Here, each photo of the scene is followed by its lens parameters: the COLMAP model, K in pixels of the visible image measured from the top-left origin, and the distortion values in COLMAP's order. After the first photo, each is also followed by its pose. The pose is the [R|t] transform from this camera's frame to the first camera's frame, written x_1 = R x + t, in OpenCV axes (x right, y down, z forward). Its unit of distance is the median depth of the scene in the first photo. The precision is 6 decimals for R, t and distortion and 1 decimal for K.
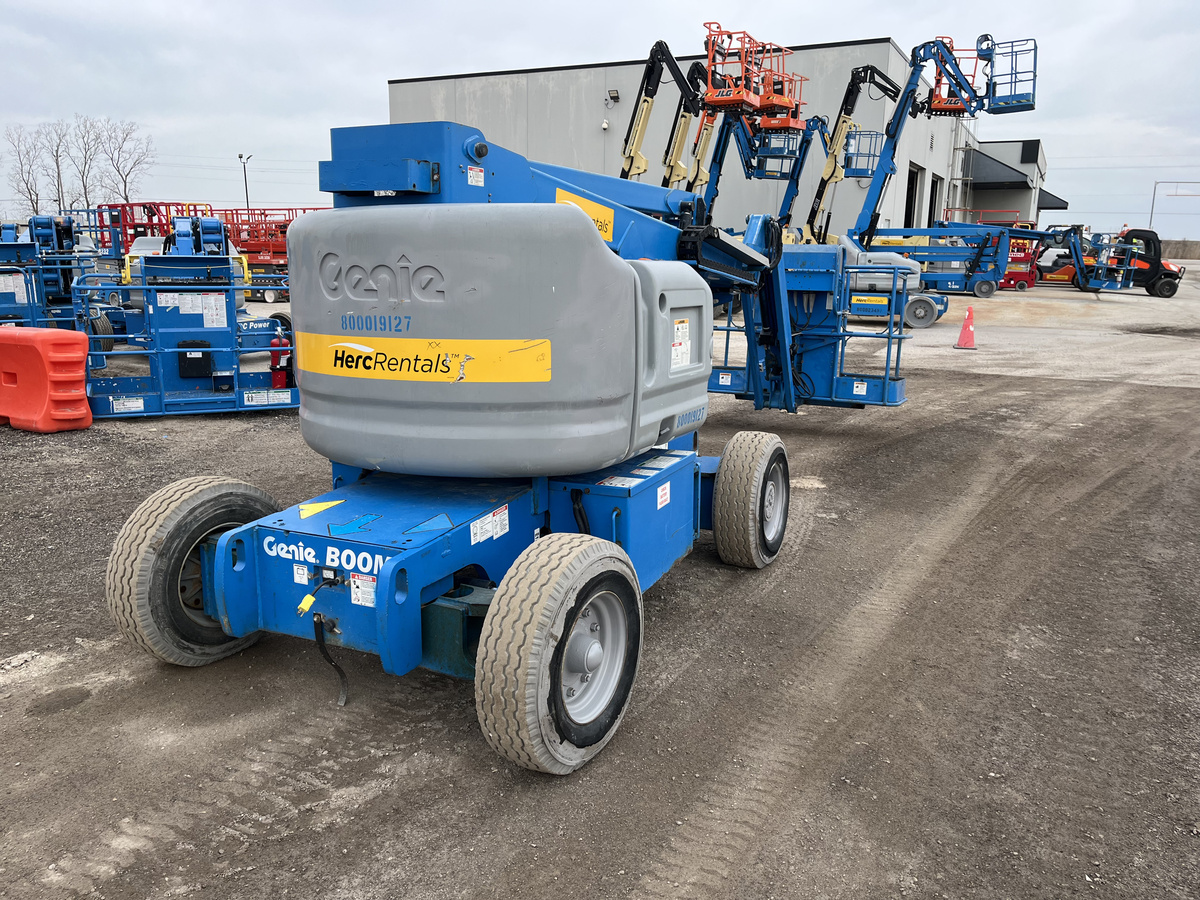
lens RADIAL K [[911.0, 0, 600.0], [0, 911.0, 450.0], [0, 0, 1]] dist [0.056557, -0.080041]
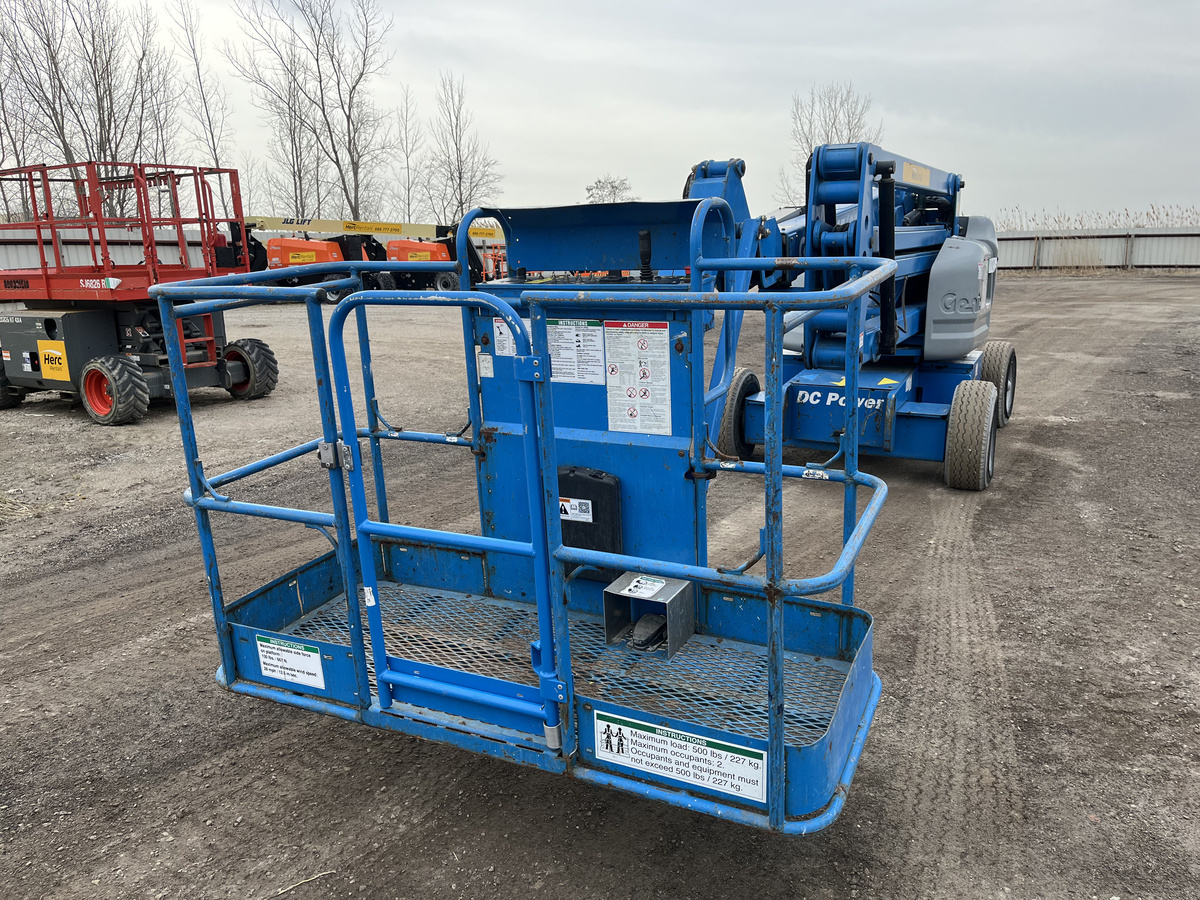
lens RADIAL K [[895.5, 0, 604.9], [0, 895.5, 451.7], [0, 0, 1]] dist [0.070785, -0.089202]
pose [[-0.999875, -0.001162, 0.015785, 0.494419], [0.005602, 0.906758, 0.421615, -0.685467], [-0.014803, 0.421650, -0.906638, 3.277660]]
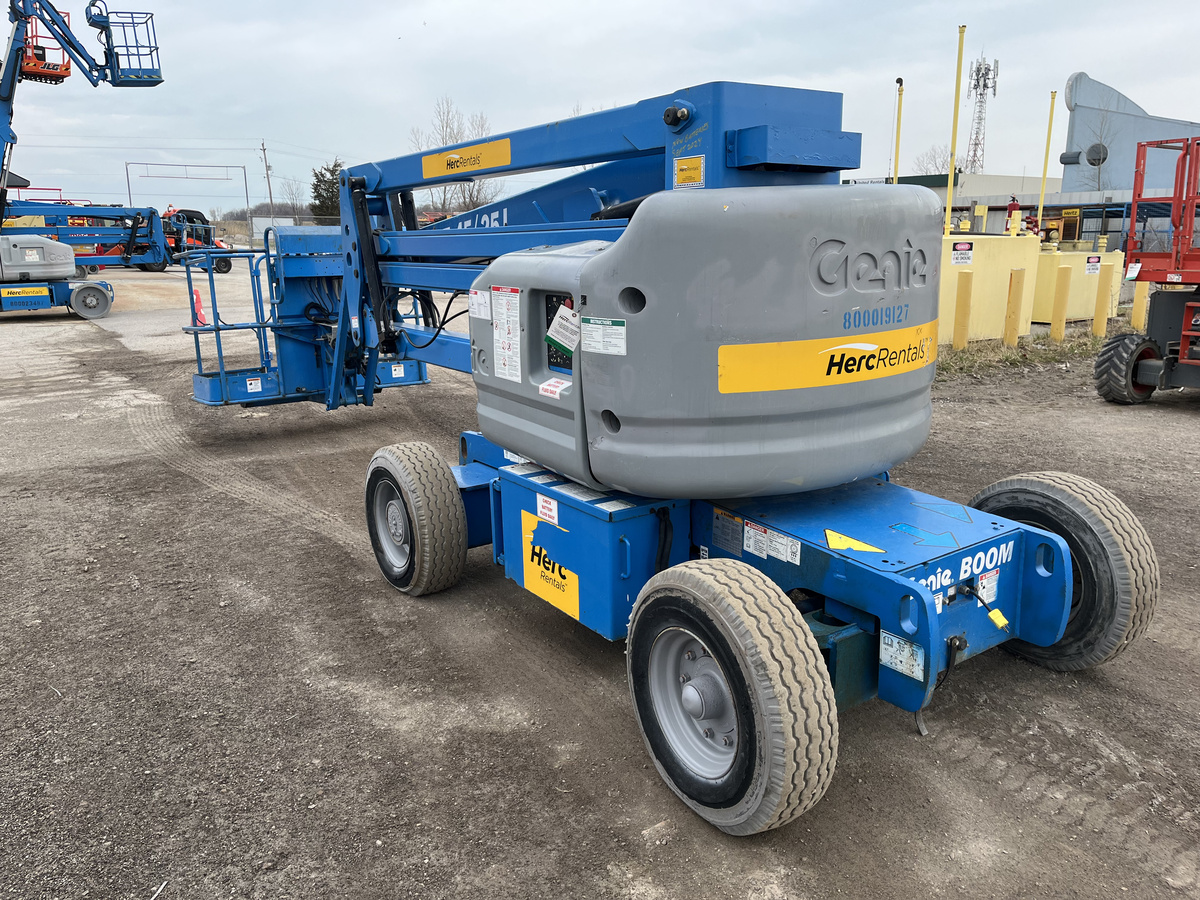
lens RADIAL K [[901.5, 0, 595.1], [0, 901.5, 447.9], [0, 0, 1]] dist [0.062686, -0.082685]
pose [[0.492074, -0.219316, 0.842474, -1.123823], [0.201575, 0.970150, 0.134816, -0.183621], [-0.846894, 0.103483, 0.521595, 0.759946]]
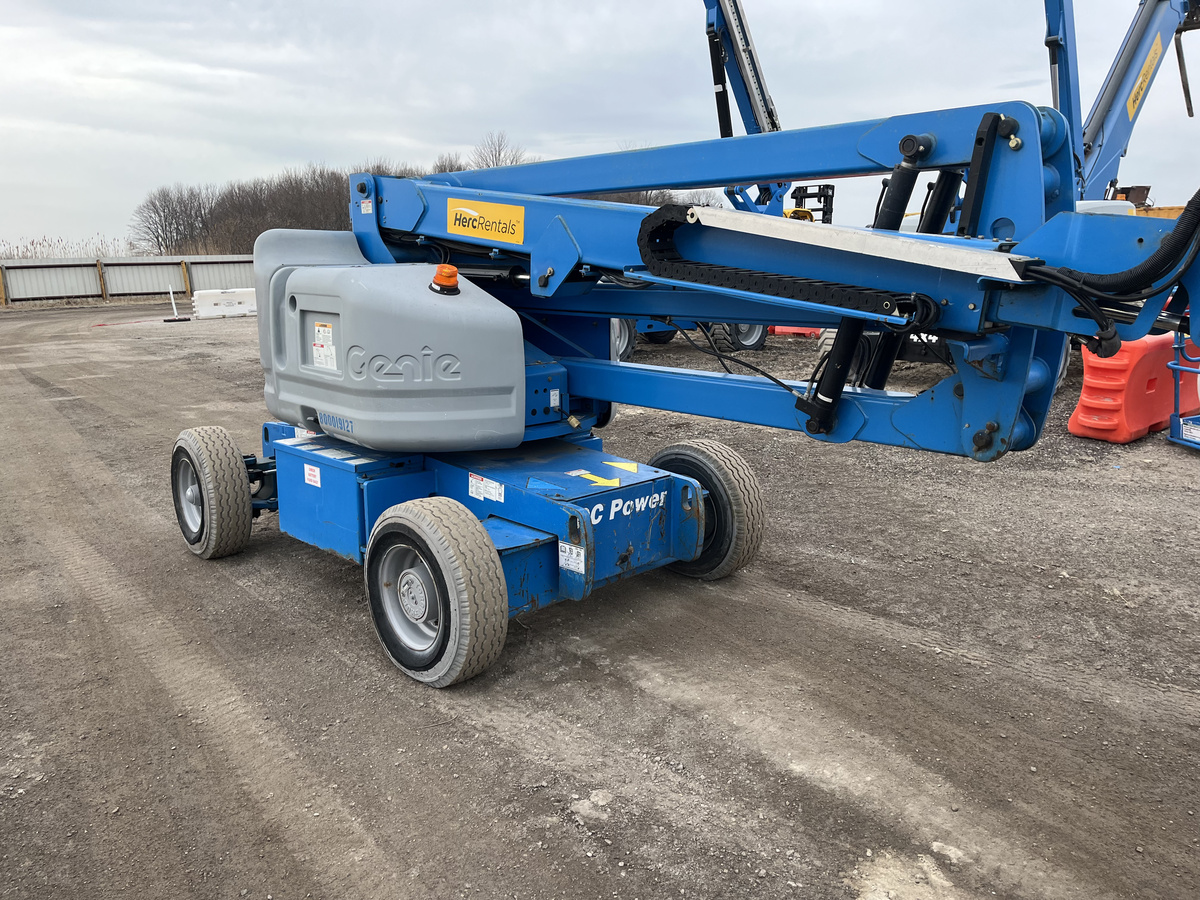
lens RADIAL K [[901.5, 0, 595.1], [0, 901.5, 447.9], [0, 0, 1]] dist [0.062686, -0.082685]
pose [[-0.347185, 0.188757, -0.918604, 1.122143], [-0.183099, 0.947039, 0.263802, -0.394723], [0.919748, 0.259784, -0.294237, 1.893635]]
